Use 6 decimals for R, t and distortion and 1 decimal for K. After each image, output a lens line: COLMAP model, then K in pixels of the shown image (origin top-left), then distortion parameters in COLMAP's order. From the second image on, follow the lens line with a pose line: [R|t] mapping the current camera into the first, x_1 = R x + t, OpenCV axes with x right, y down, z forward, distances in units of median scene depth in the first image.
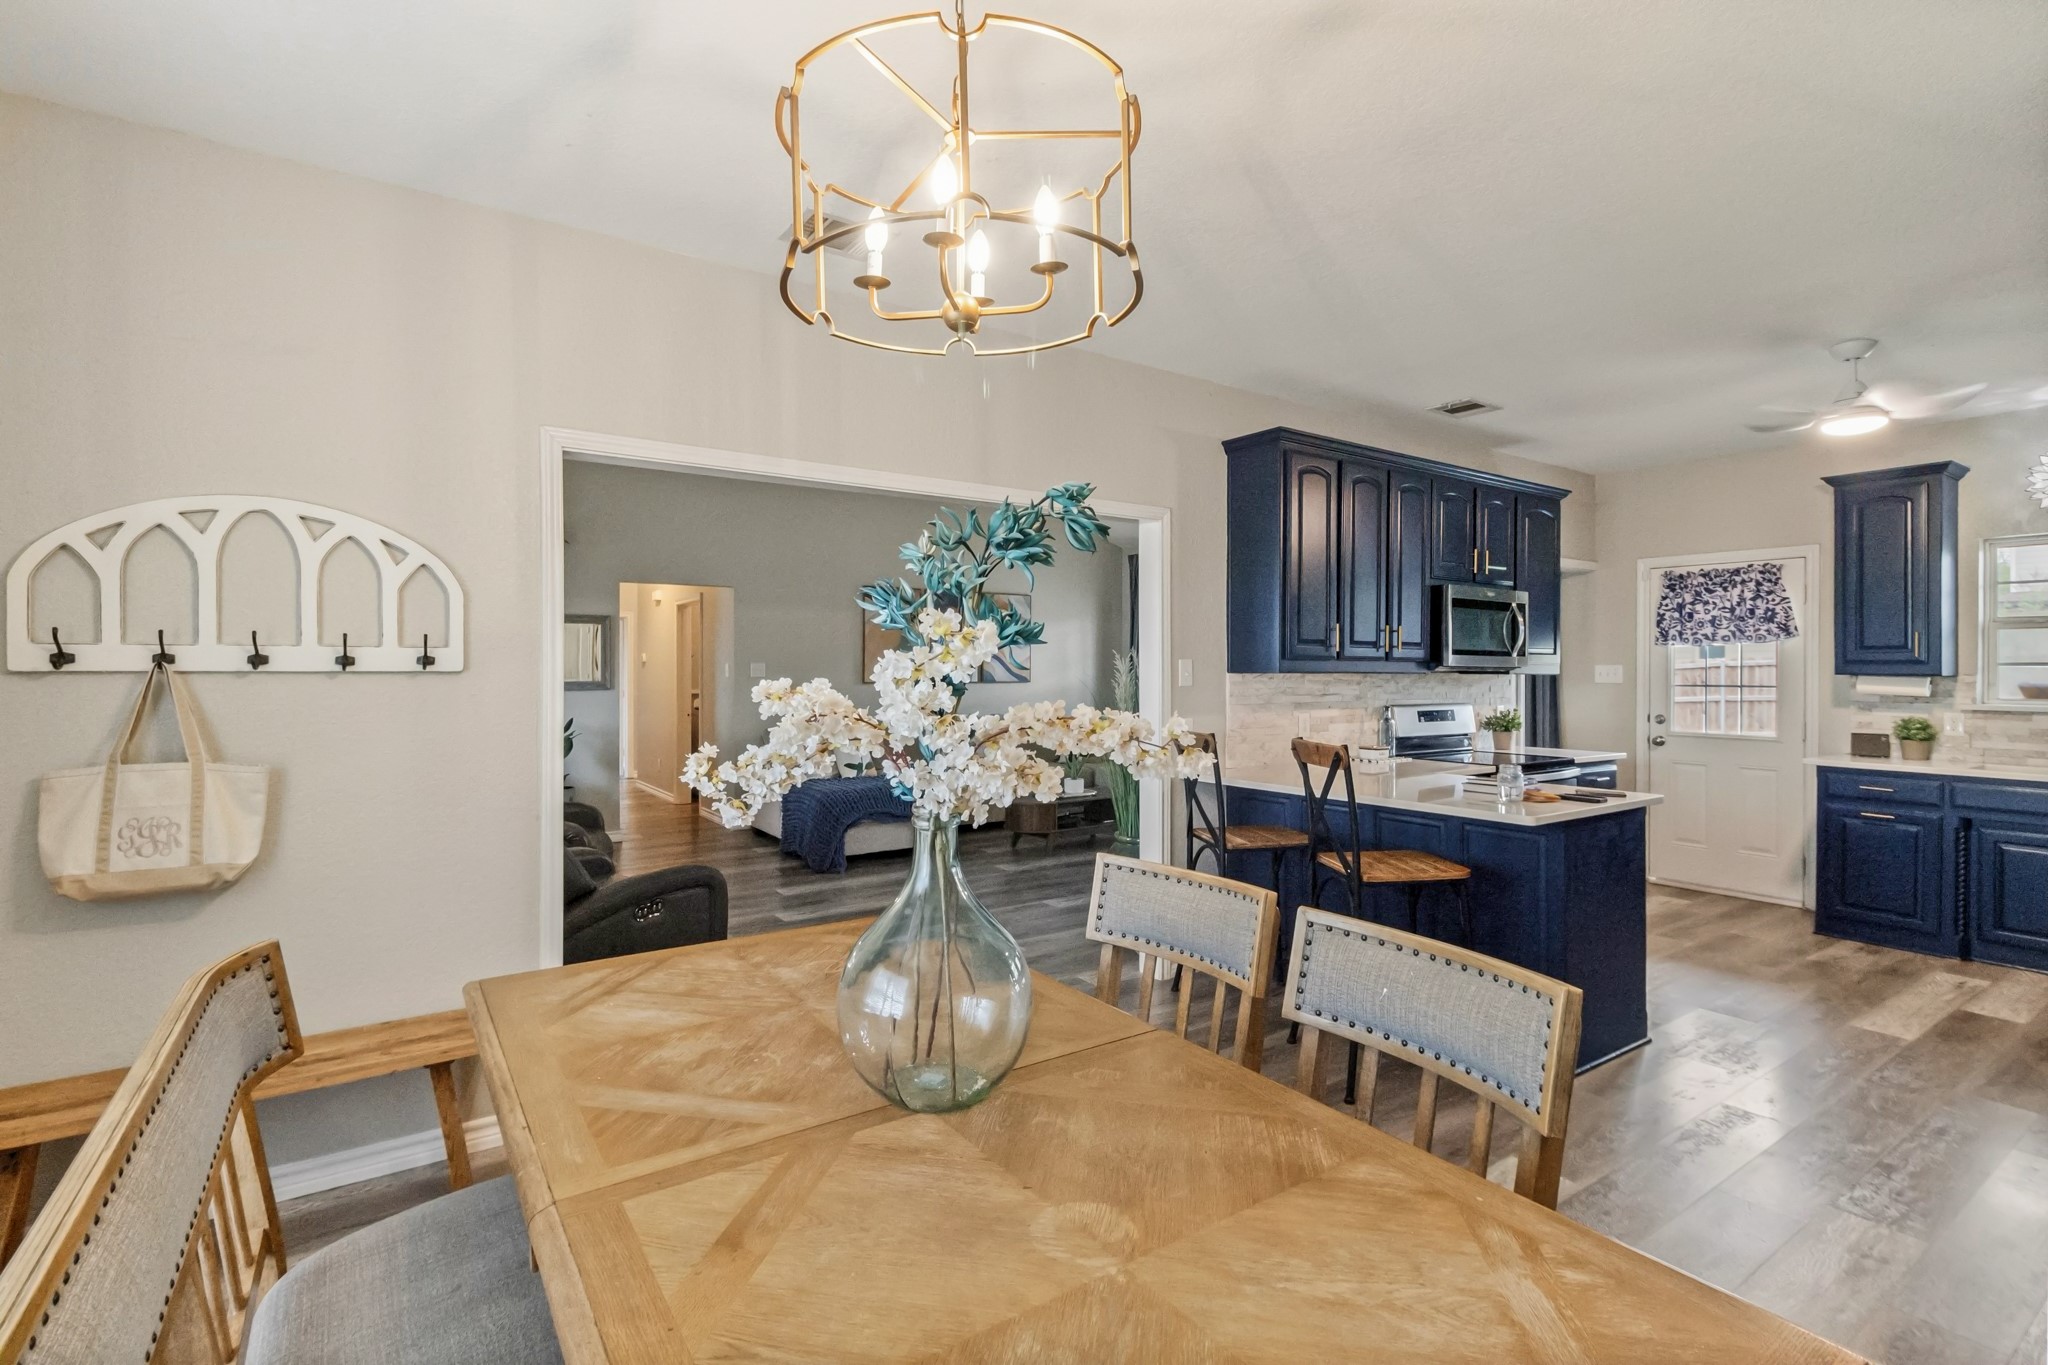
lens RADIAL K [[952.2, 0, 1029.8], [0, 952.2, 674.0], [0, 0, 1]] dist [-0.014580, 0.000091]
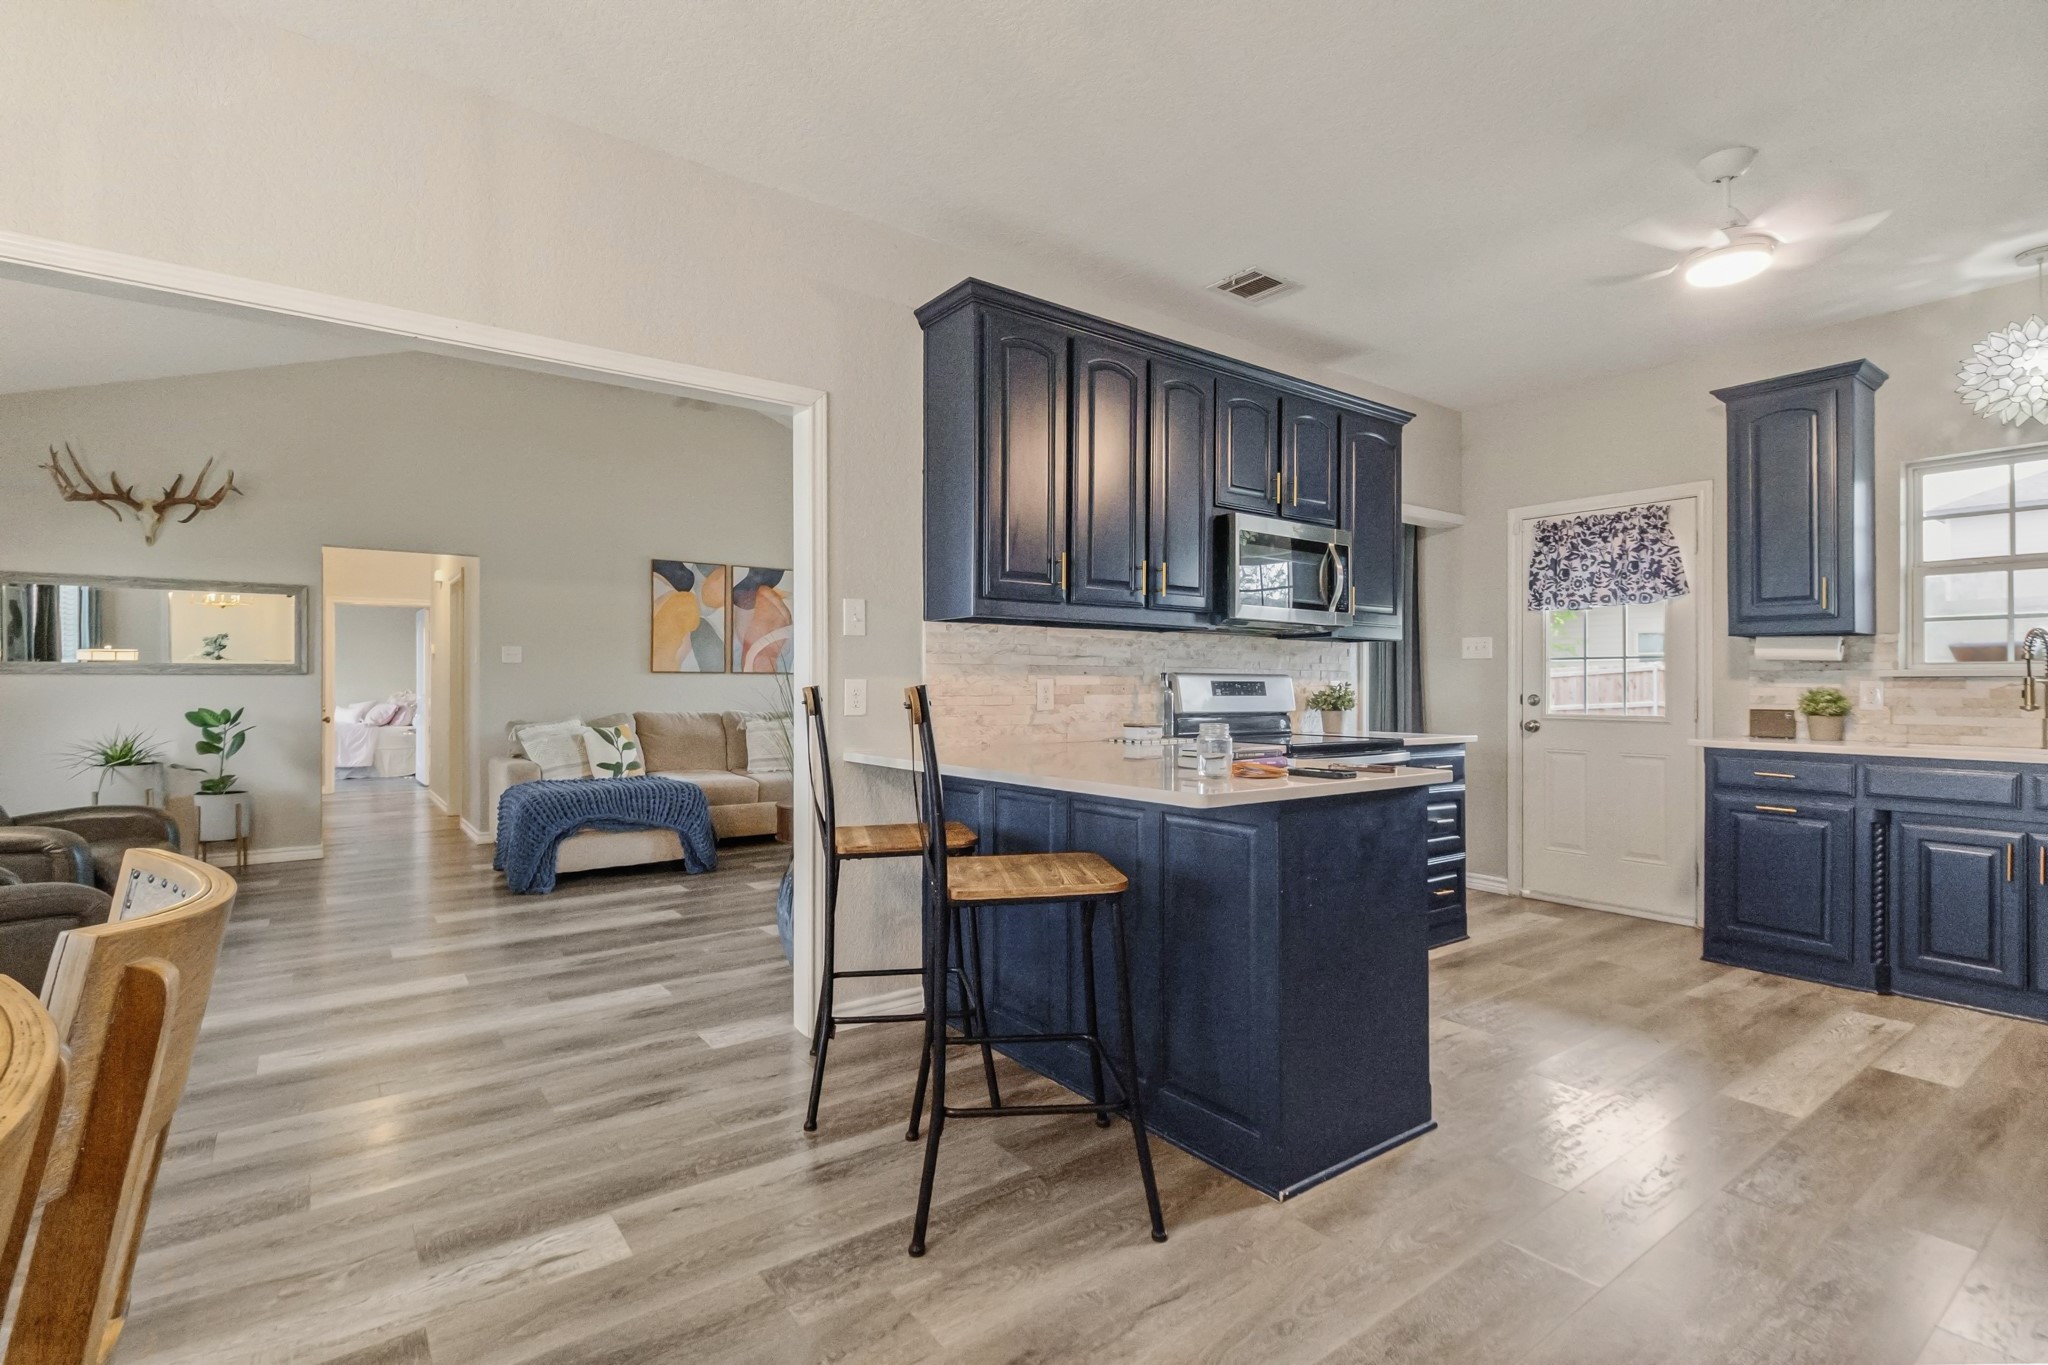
lens RADIAL K [[974.5, 0, 1024.0], [0, 974.5, 682.5], [0, 0, 1]] dist [-0.002904, -0.004840]
pose [[0.998931, -0.000669, 0.046224, 0.226951], [0.000923, 0.999985, -0.005467, 0.046729], [-0.046219, 0.005504, 0.998916, 0.209832]]
